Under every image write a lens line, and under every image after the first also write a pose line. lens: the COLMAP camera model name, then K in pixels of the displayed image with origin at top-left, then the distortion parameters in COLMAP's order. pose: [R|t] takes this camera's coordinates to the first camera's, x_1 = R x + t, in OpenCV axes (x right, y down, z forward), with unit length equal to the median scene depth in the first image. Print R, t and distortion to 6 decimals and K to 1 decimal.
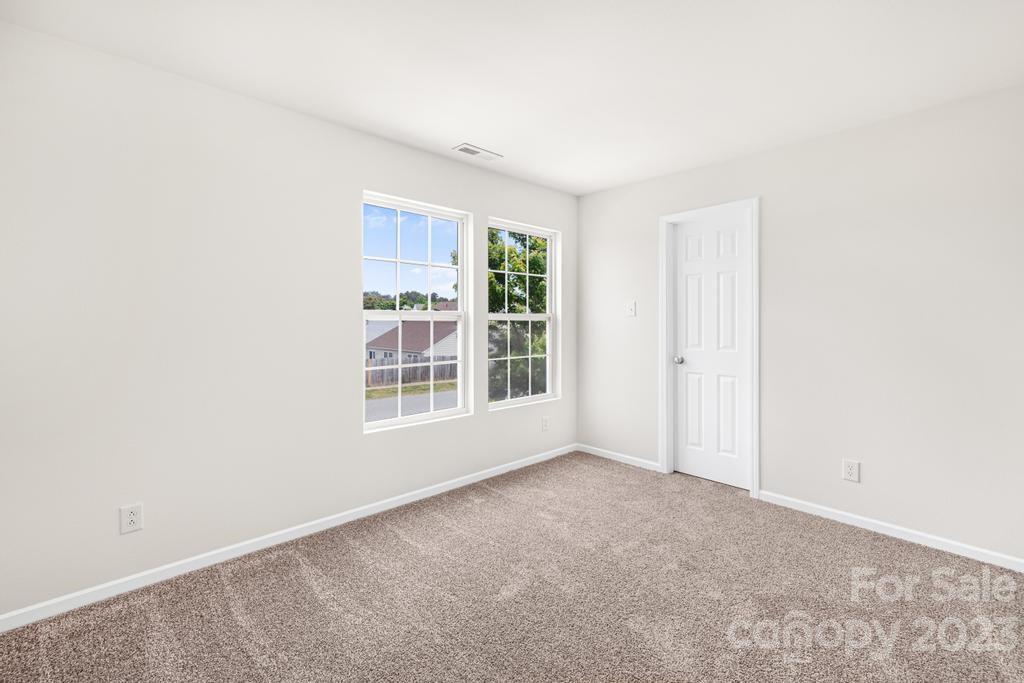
lens RADIAL K [[361.0, 0, 444.1], [0, 361.0, 324.3], [0, 0, 1]] dist [-0.000624, -0.000001]
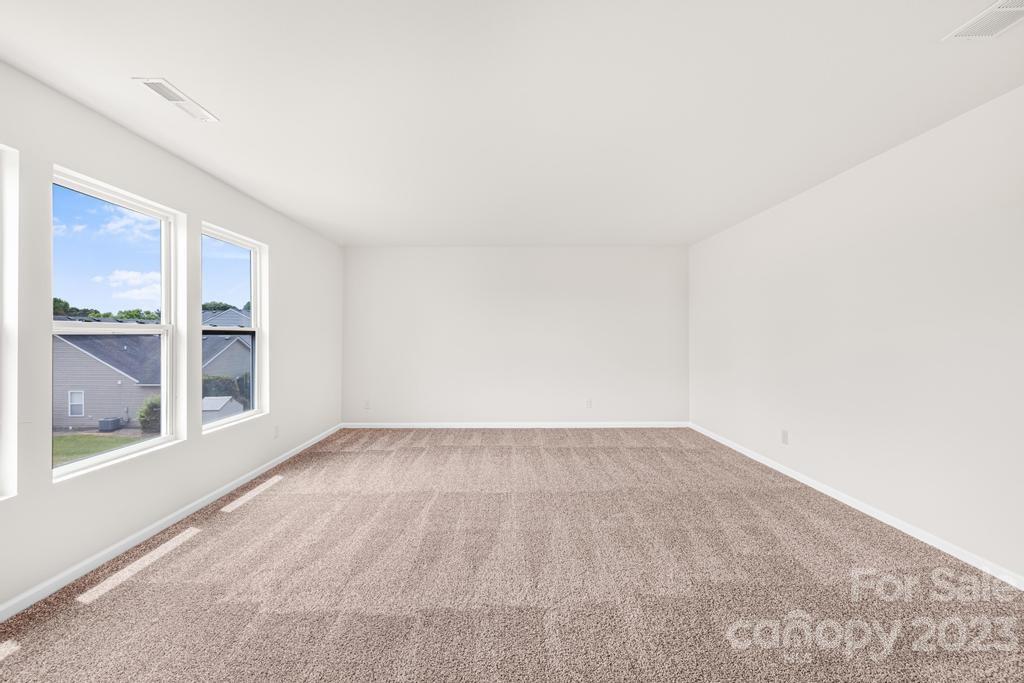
lens RADIAL K [[445.1, 0, 508.4], [0, 445.1, 337.6], [0, 0, 1]] dist [0.000718, 0.000125]
pose [[0.543717, -0.005312, 0.839251, -0.402435], [0.007584, 0.999970, 0.001416, 0.001097], [-0.839234, 0.005595, 0.543742, -0.264292]]
